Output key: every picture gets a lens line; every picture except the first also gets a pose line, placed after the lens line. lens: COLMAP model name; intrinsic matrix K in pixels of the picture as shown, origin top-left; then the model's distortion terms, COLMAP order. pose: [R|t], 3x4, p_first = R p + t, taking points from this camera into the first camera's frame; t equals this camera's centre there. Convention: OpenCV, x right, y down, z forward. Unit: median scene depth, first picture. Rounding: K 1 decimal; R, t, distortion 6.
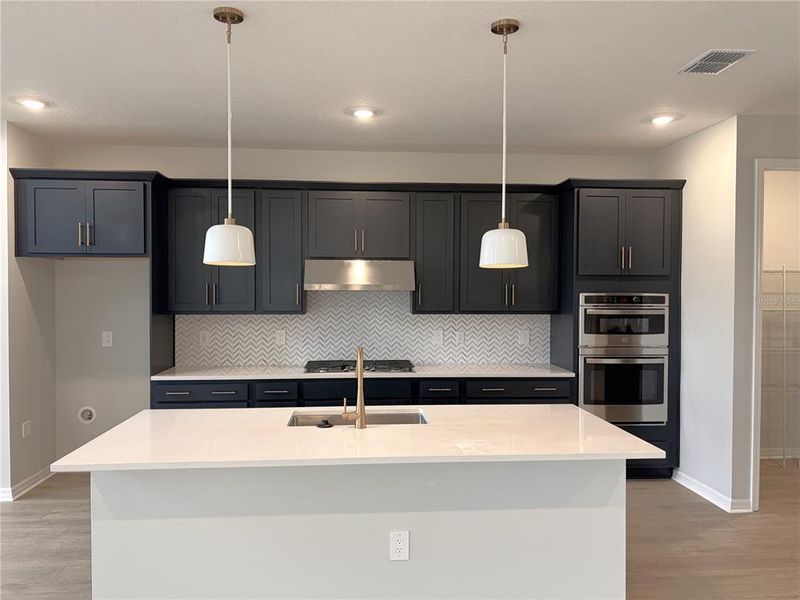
lens RADIAL K [[607.3, 0, 388.8], [0, 607.3, 290.5], [0, 0, 1]] dist [0.040588, -0.005427]
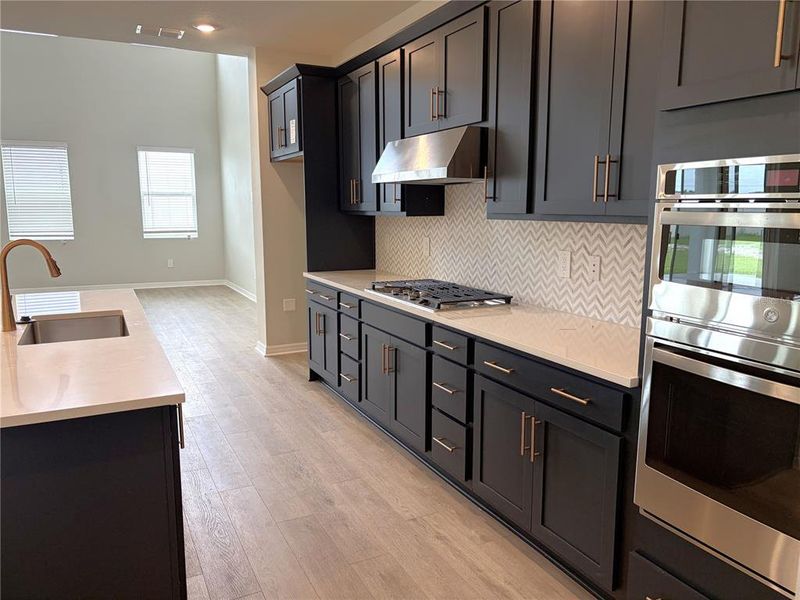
lens RADIAL K [[607.1, 0, 400.0], [0, 607.1, 300.0], [0, 0, 1]] dist [0.045120, -0.006845]
pose [[0.386386, 0.140563, -0.911564, 0.581000], [-0.002258, 0.988460, 0.151463, 0.028231], [0.922335, -0.056465, 0.382244, 0.708268]]
